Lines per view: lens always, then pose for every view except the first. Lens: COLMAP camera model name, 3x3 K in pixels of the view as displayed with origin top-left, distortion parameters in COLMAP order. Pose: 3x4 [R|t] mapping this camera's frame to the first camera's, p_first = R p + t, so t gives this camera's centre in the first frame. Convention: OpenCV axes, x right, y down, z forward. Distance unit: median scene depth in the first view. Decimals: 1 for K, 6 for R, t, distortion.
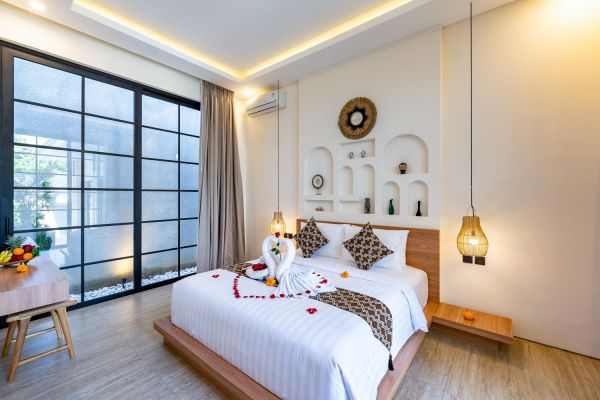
lens RADIAL K [[248.9, 0, 303.7], [0, 248.9, 193.3], [0, 0, 1]] dist [-0.000617, -0.000043]
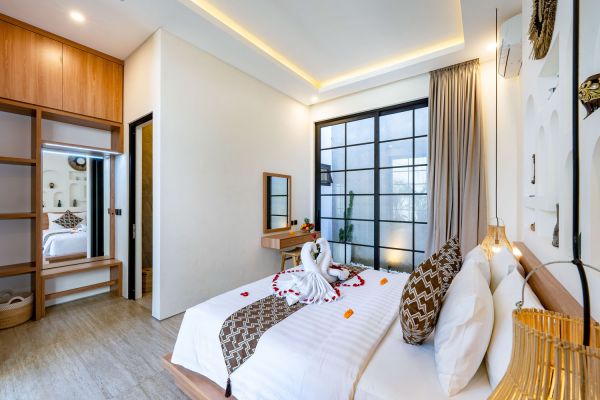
lens RADIAL K [[245.8, 0, 300.0], [0, 245.8, 200.0], [0, 0, 1]] dist [0.000306, -0.000109]
pose [[0.027624, 0.002205, -0.999616, 0.559176], [0.007706, 0.999967, 0.002419, 0.009825], [0.999589, -0.007770, 0.027607, 0.569668]]
